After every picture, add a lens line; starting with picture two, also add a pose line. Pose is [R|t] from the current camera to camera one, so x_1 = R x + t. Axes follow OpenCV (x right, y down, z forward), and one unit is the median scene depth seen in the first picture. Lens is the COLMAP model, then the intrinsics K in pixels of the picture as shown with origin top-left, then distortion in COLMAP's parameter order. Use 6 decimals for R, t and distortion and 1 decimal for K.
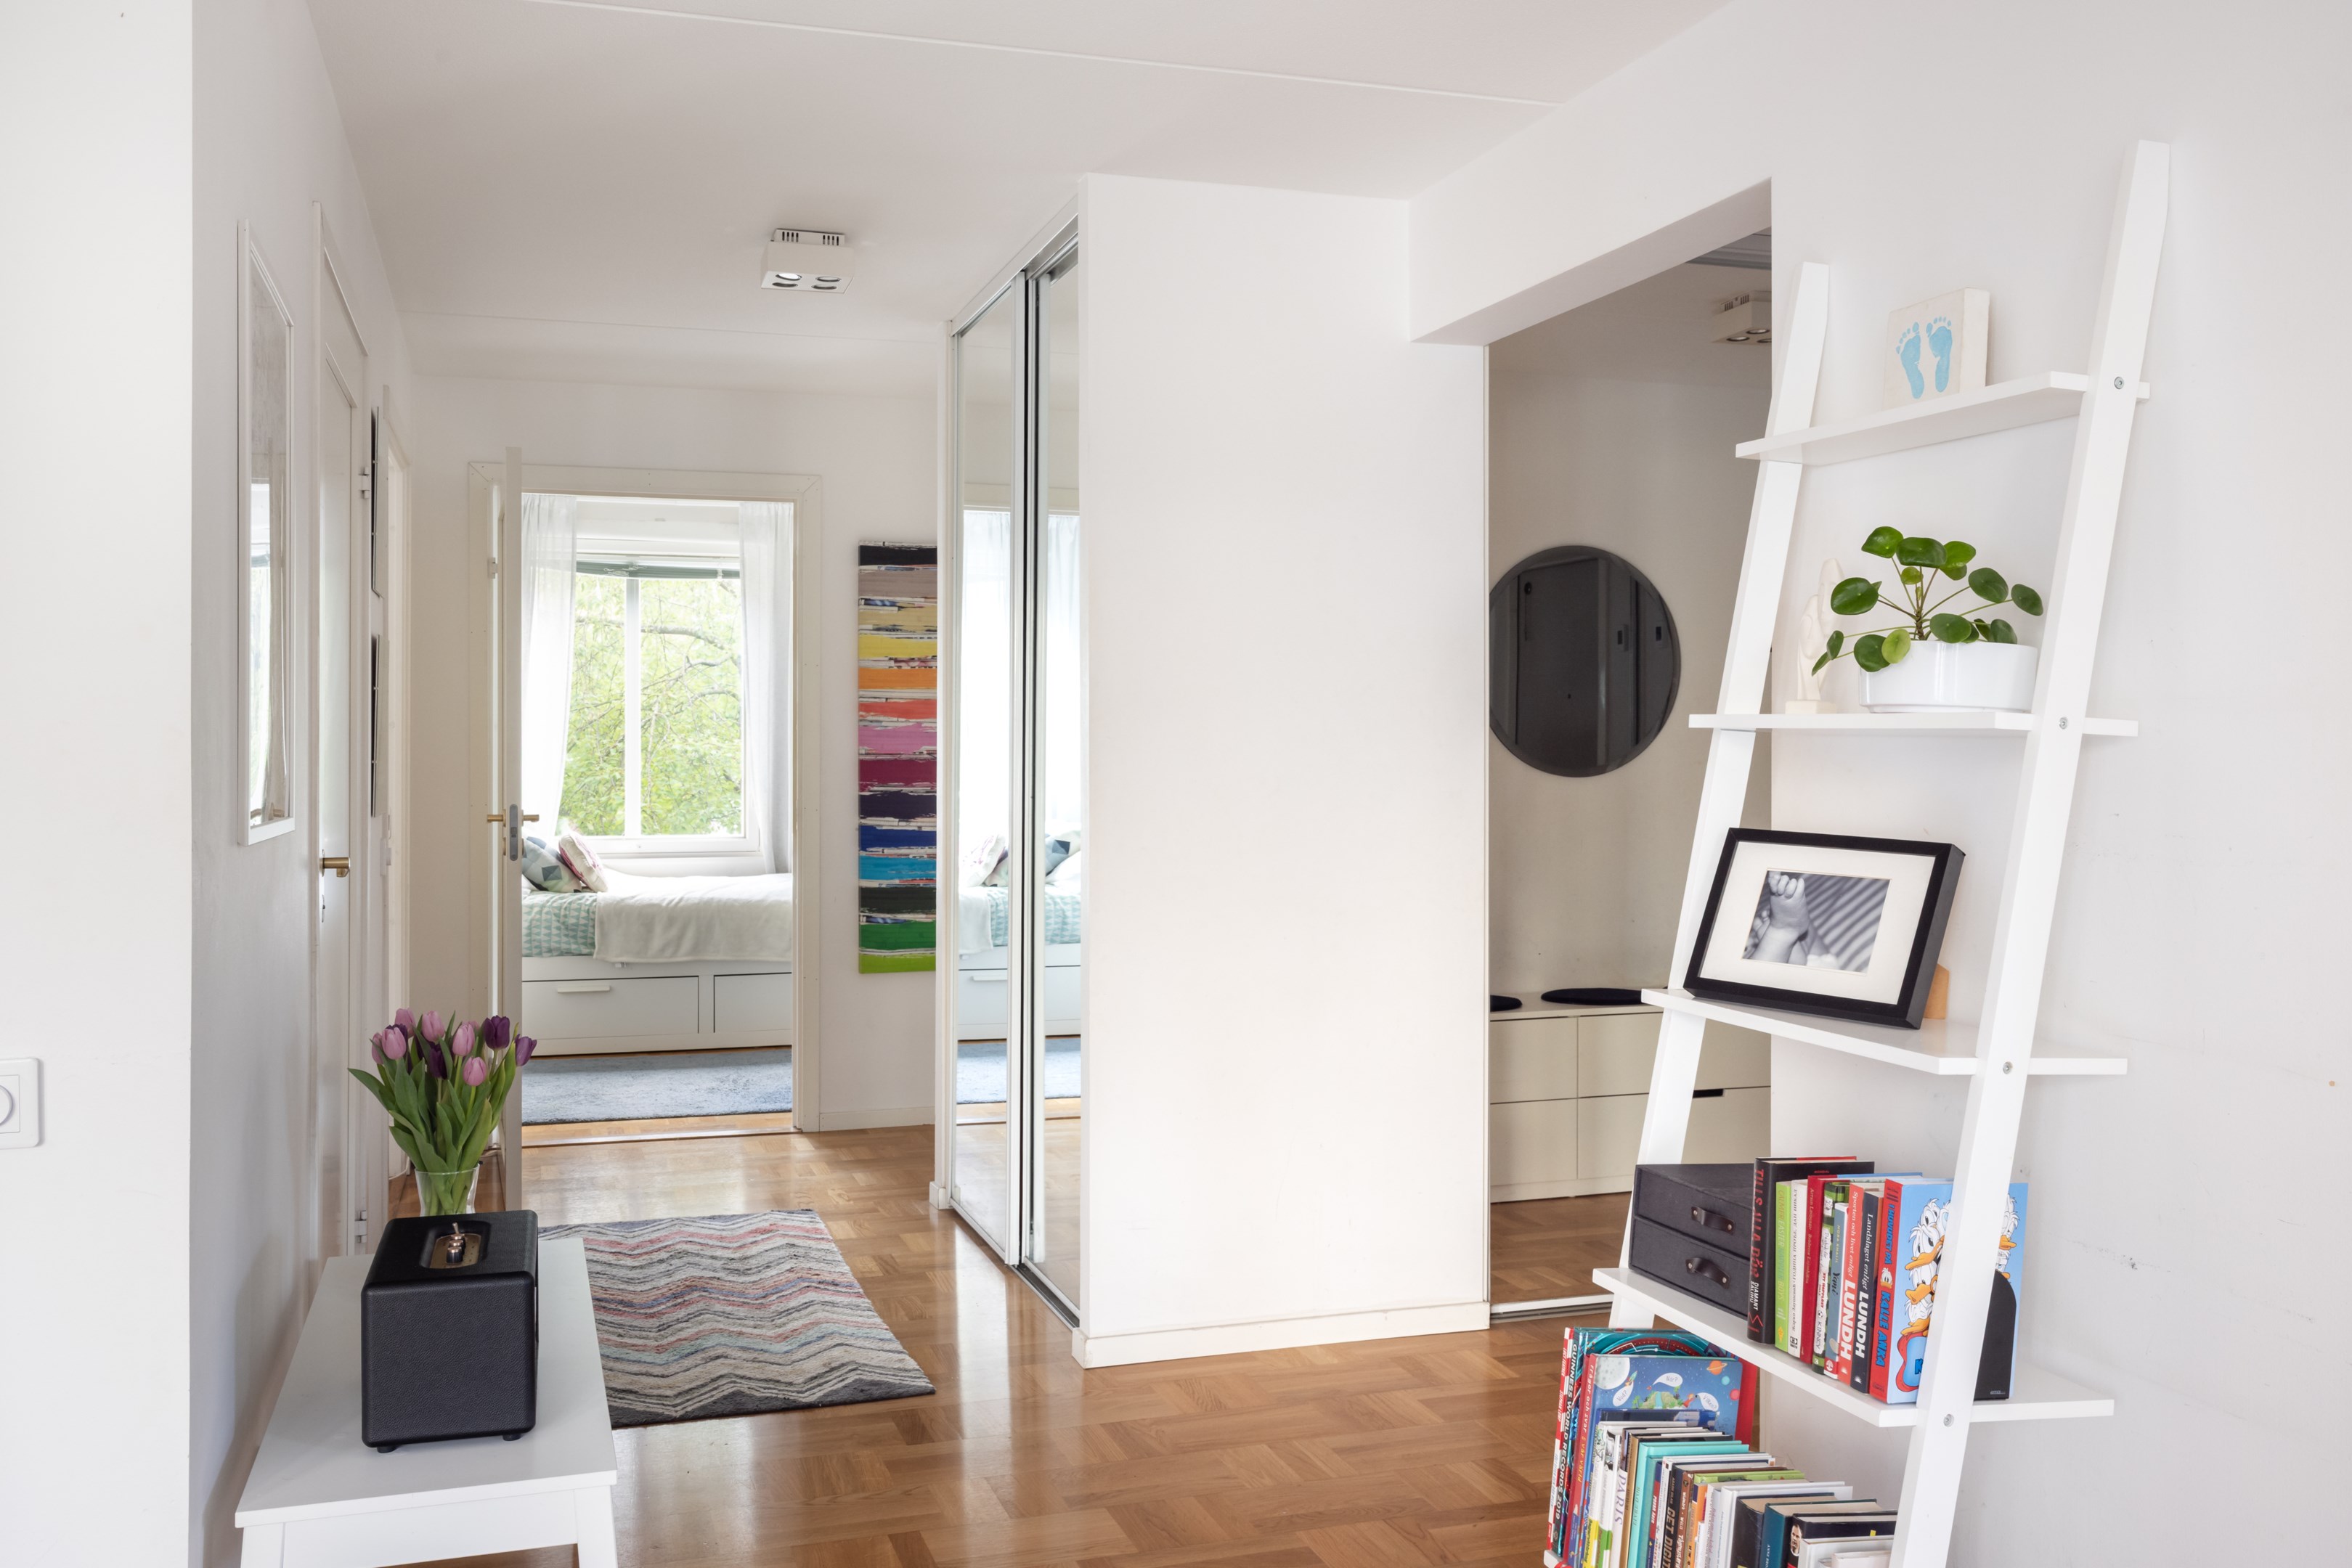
lens RADIAL K [[2005.1, 0, 1231.0], [0, 2005.1, 761.8], [0, 0, 1]] dist [-0.007599, -0.005751]
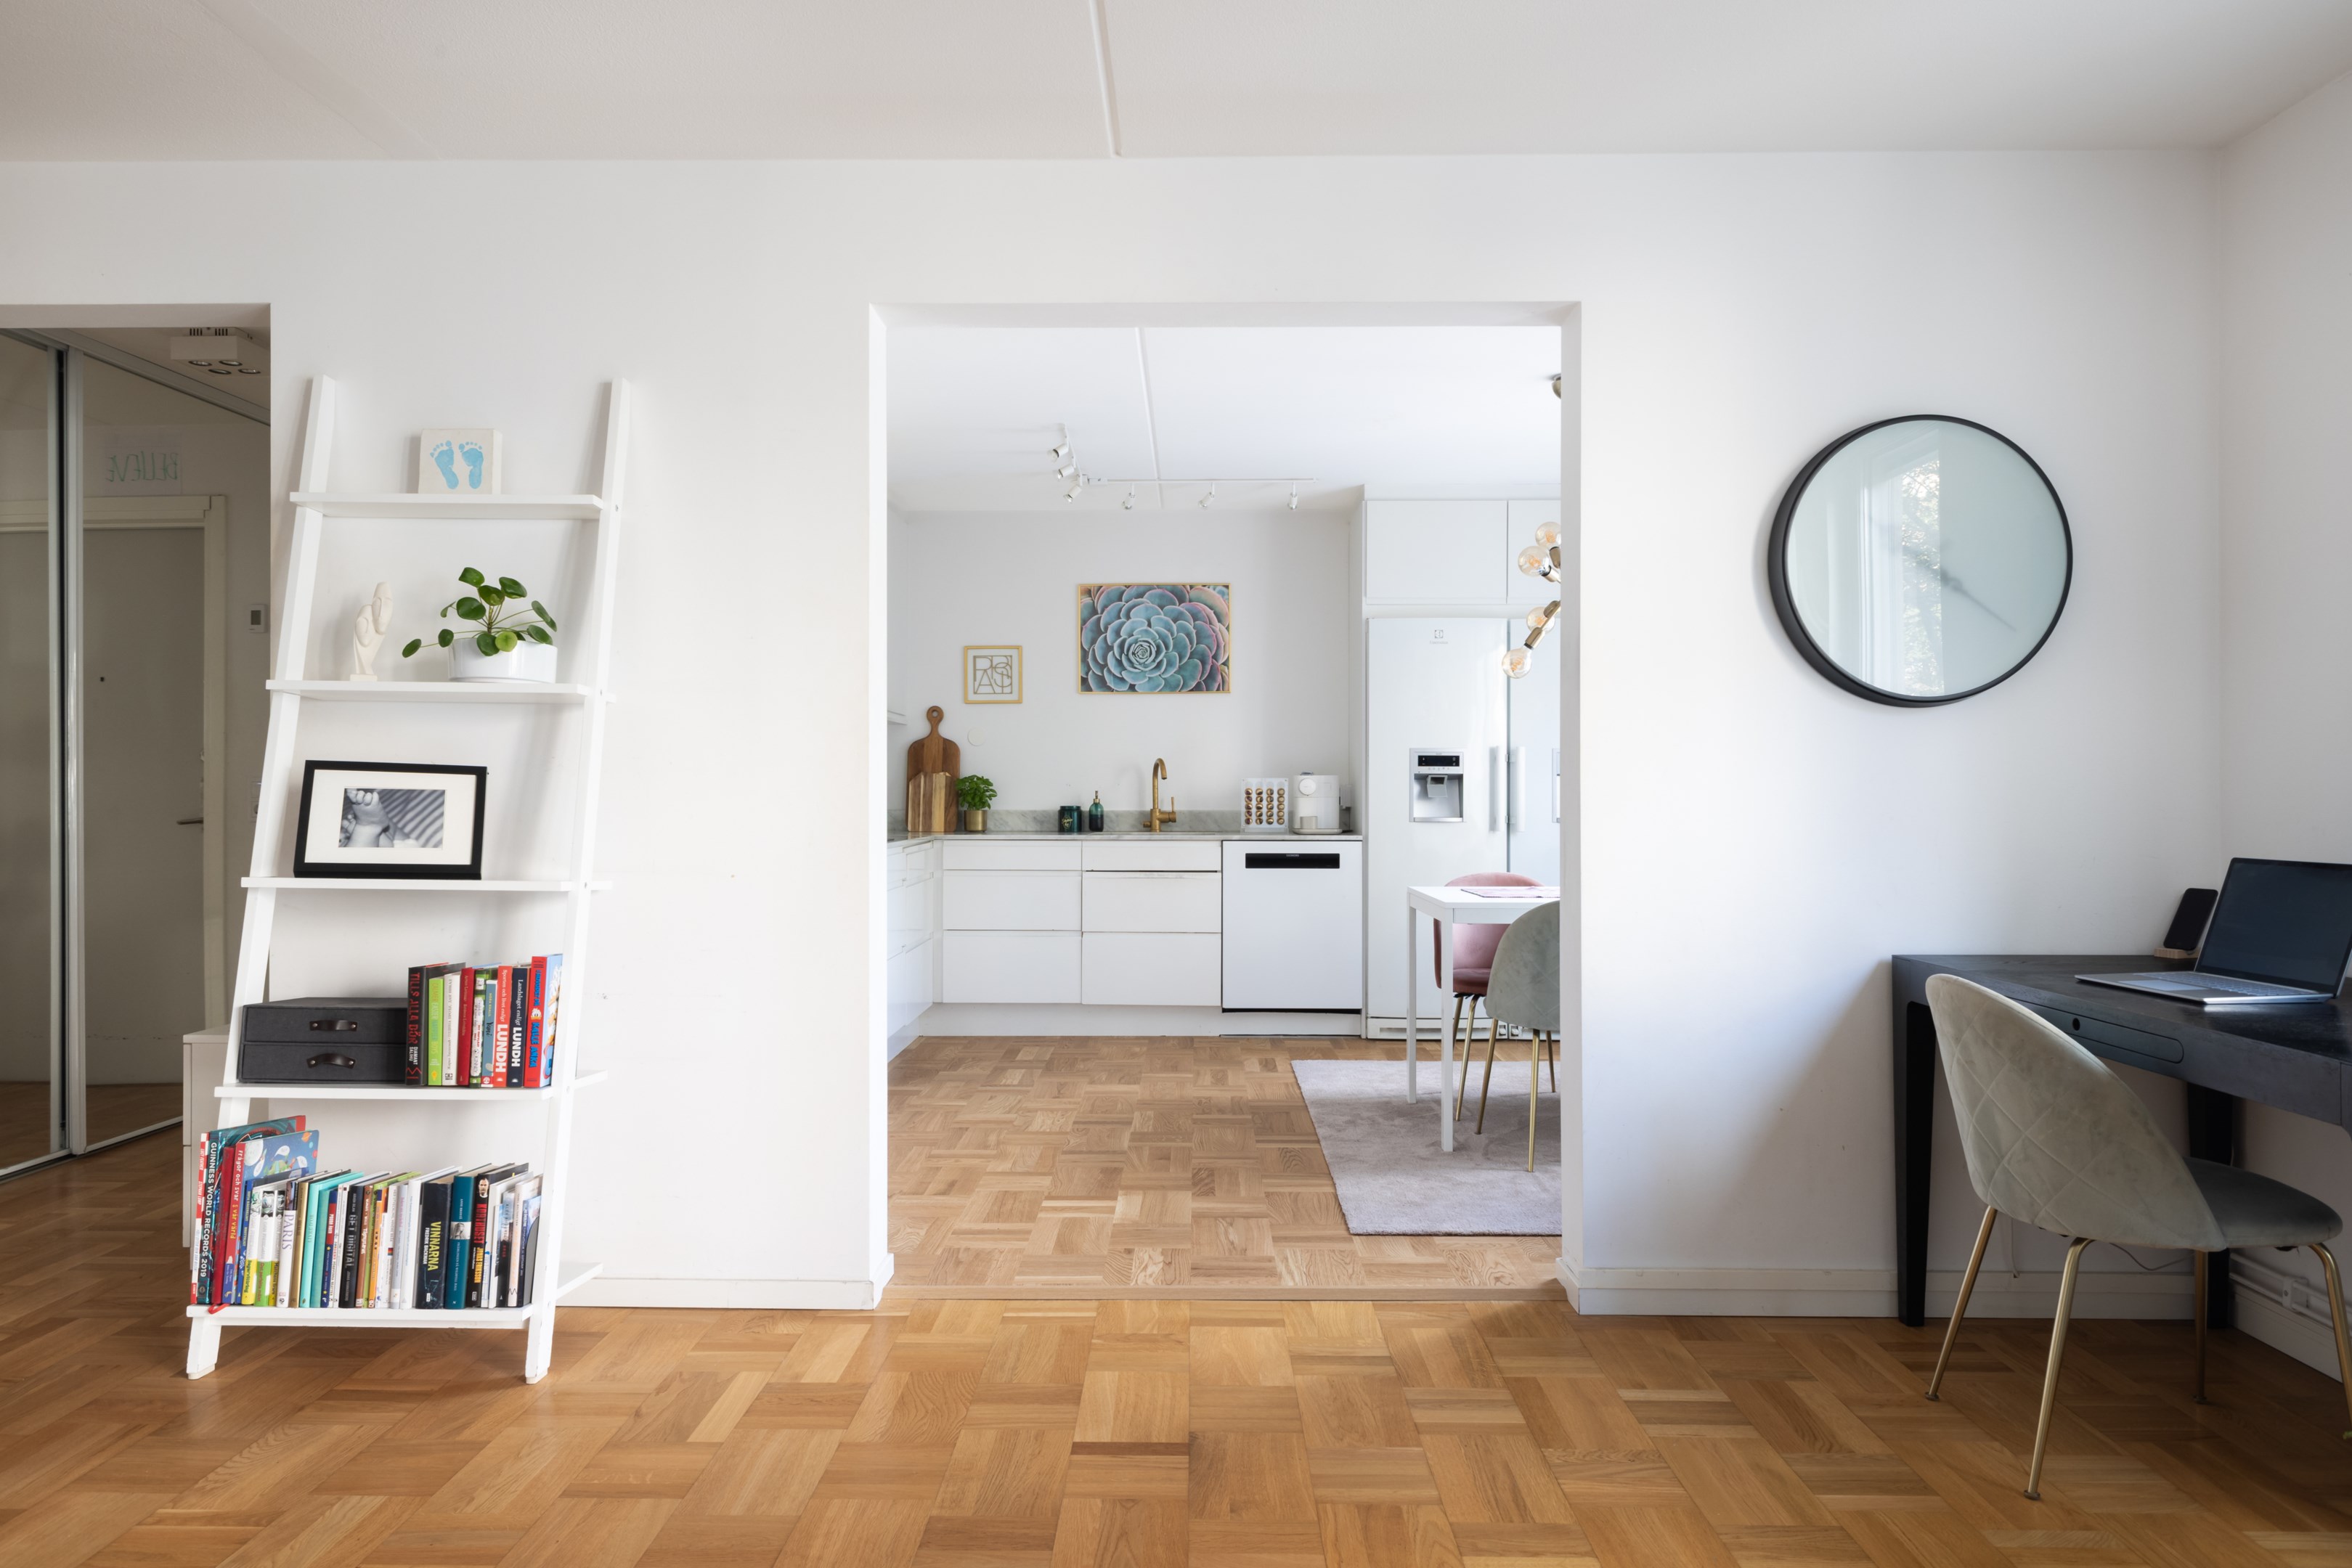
lens RADIAL K [[1478.2, 0, 1221.1], [0, 1478.2, 787.2], [0, 0, 1]] dist [0.010617, 0.002954]
pose [[0.325535, 0.000139, 0.945530, -0.577704], [0.008131, 0.999963, -0.002946, 0.064832], [-0.945495, 0.008647, 0.325521, 0.038855]]
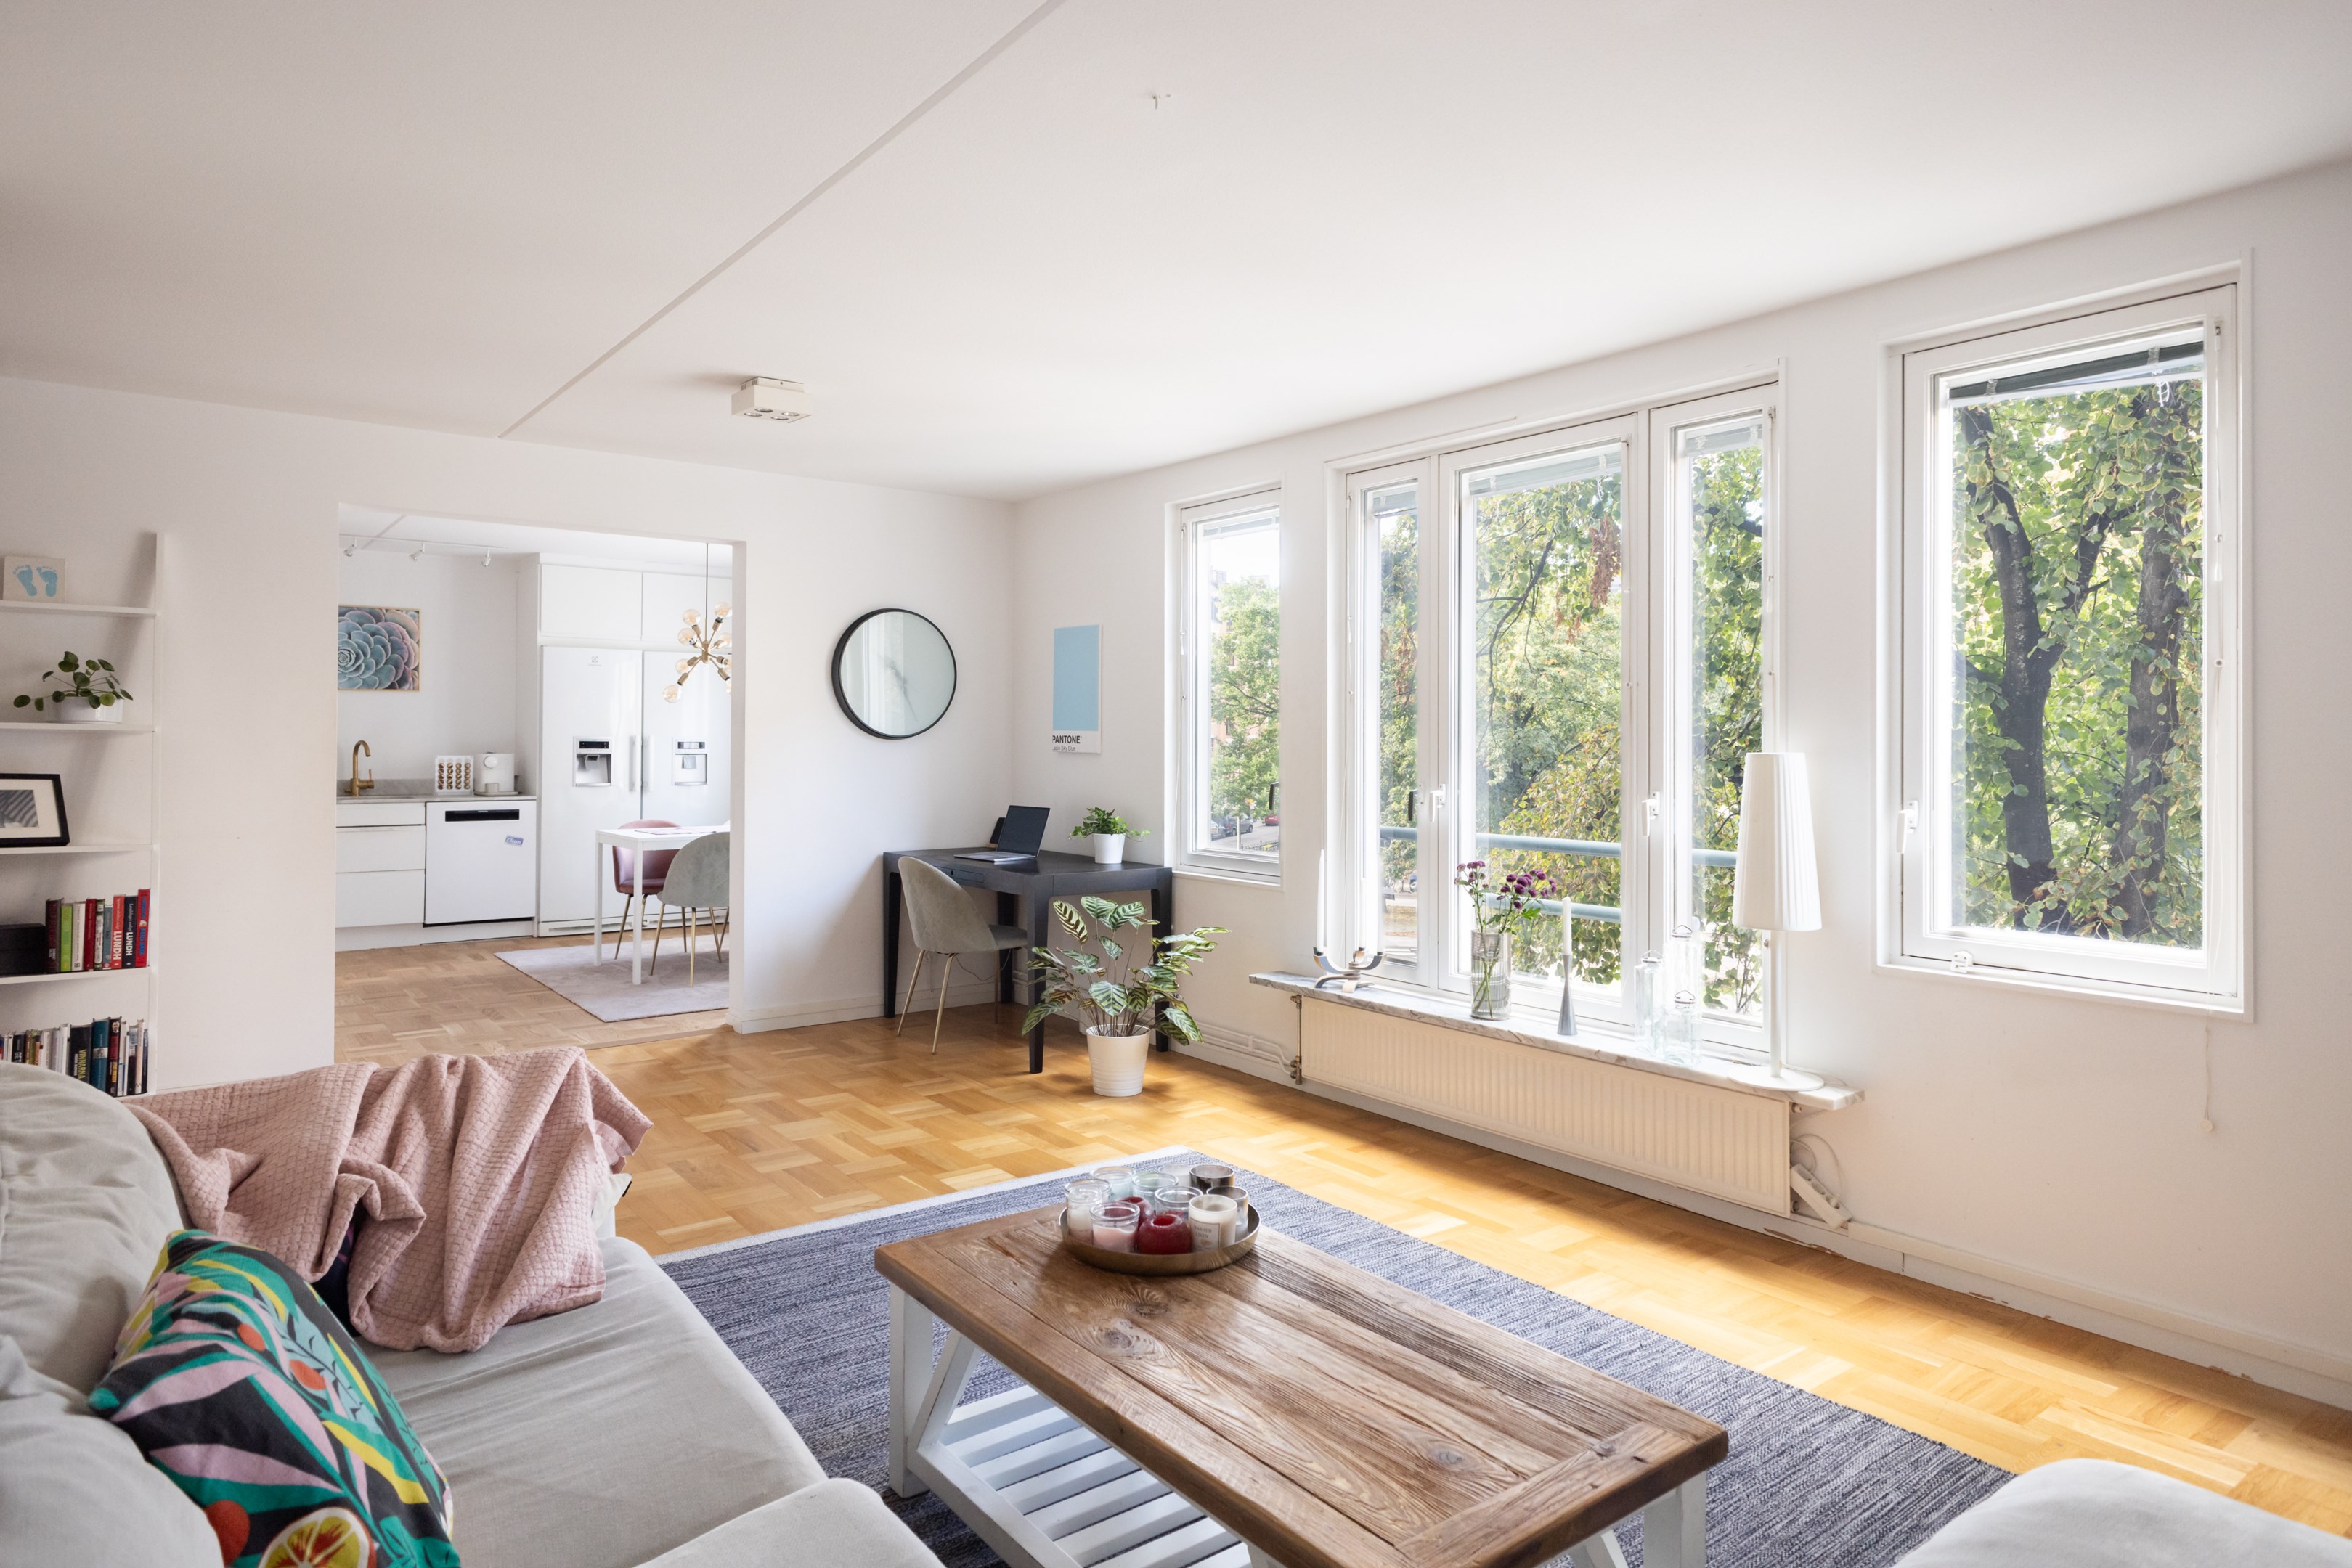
lens RADIAL K [[1282.0, 0, 1117.5], [0, 1282.0, 731.3], [0, 0, 1]] dist [0.022033, 0.000404]
pose [[-0.284183, 0.004619, 0.958759, -1.594620], [0.001811, 0.999989, -0.004281, -0.004472], [-0.958768, 0.000520, -0.284188, 0.169017]]
